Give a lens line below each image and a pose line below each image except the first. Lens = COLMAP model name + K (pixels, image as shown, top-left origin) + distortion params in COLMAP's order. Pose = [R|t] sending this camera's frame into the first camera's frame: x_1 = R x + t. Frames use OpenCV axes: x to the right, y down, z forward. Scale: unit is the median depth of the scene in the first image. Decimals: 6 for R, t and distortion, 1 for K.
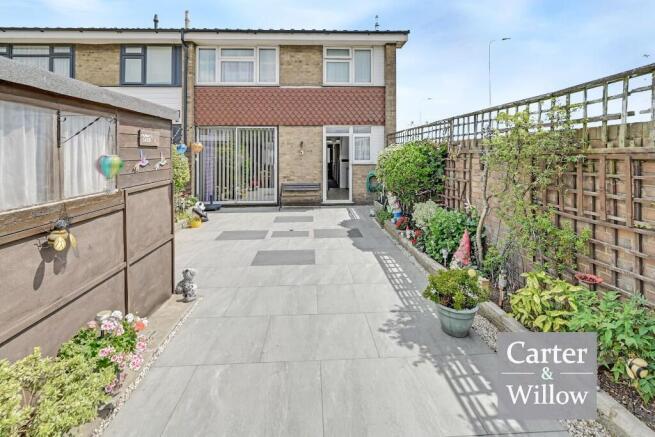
lens RADIAL K [[326.0, 0, 327.5], [0, 326.0, 218.5], [0, 0, 1]] dist [0.000234, 0.000076]
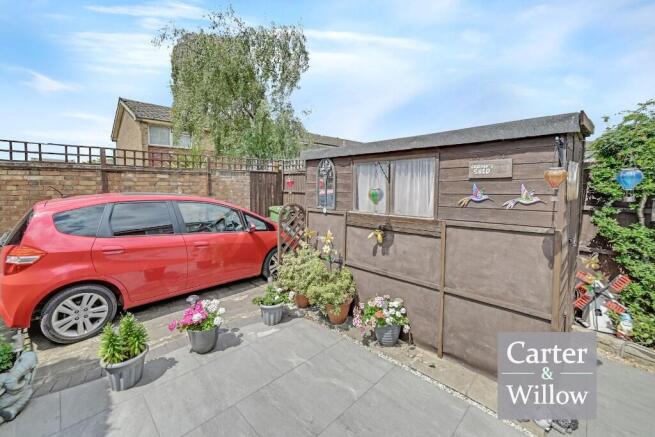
lens RADIAL K [[326.0, 0, 327.5], [0, 326.0, 218.5], [0, 0, 1]] dist [0.000234, 0.000076]
pose [[-0.799013, 0.051063, -0.599141, 0.349363], [-0.125890, 0.960102, 0.249713, -0.331015], [0.587988, 0.274950, -0.760706, 1.680873]]
